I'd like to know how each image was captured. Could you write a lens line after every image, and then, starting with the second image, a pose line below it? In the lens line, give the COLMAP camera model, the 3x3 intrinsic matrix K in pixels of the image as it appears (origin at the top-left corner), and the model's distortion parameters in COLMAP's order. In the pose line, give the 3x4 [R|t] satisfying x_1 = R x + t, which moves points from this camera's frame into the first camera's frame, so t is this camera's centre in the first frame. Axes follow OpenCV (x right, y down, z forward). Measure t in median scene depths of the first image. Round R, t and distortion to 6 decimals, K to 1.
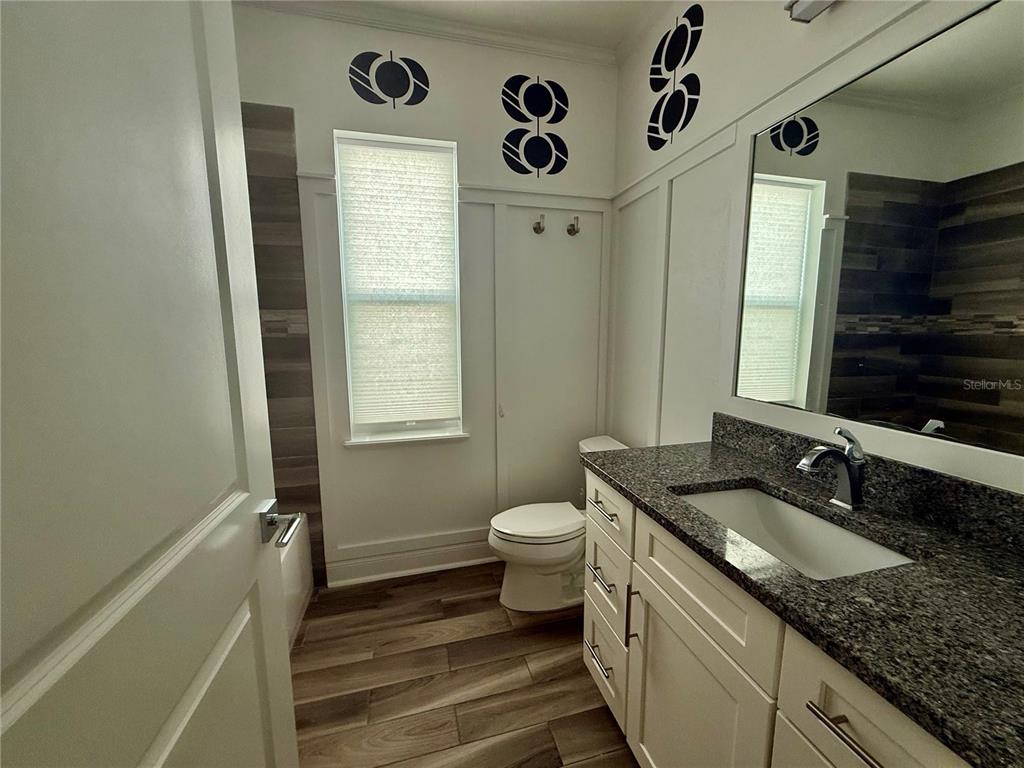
lens RADIAL K [[404.8, 0, 511.1], [0, 404.8, 384.5], [0, 0, 1]] dist [0.002333, -0.000627]
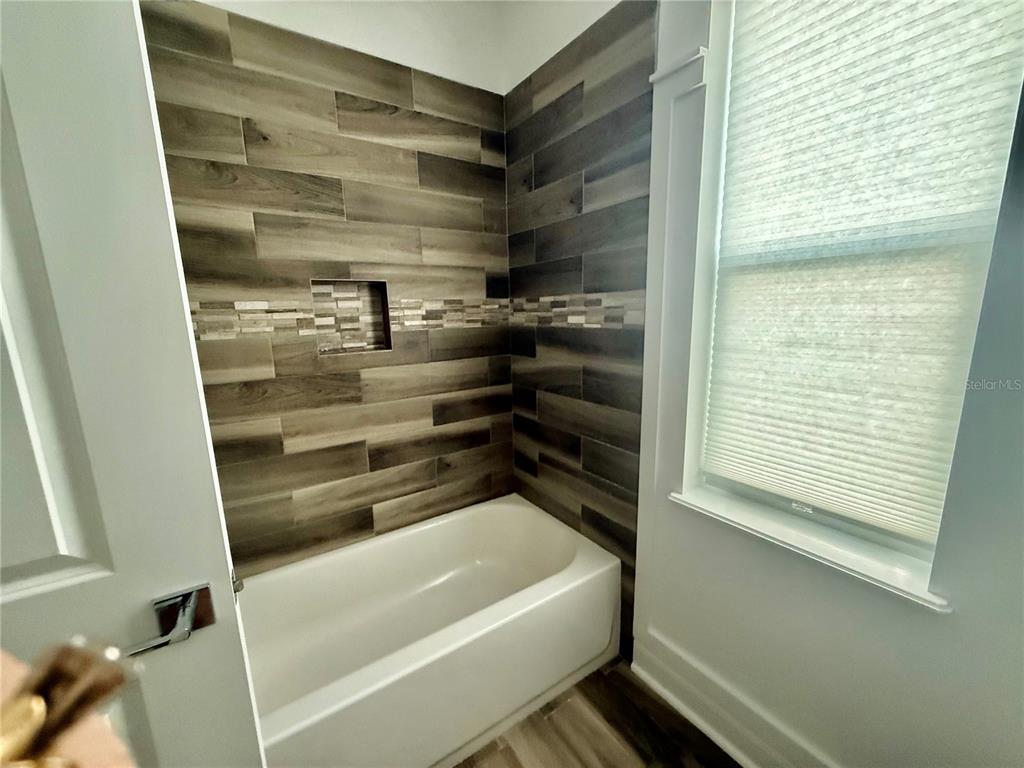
lens RADIAL K [[404.8, 0, 513.1], [0, 404.8, 384.9], [0, 0, 1]] dist [0.002333, -0.000627]
pose [[0.326541, 0.169279, -0.929901, 0.079869], [-0.106767, 0.984141, 0.141661, -0.090717], [0.939134, 0.053024, 0.339436, 0.514857]]
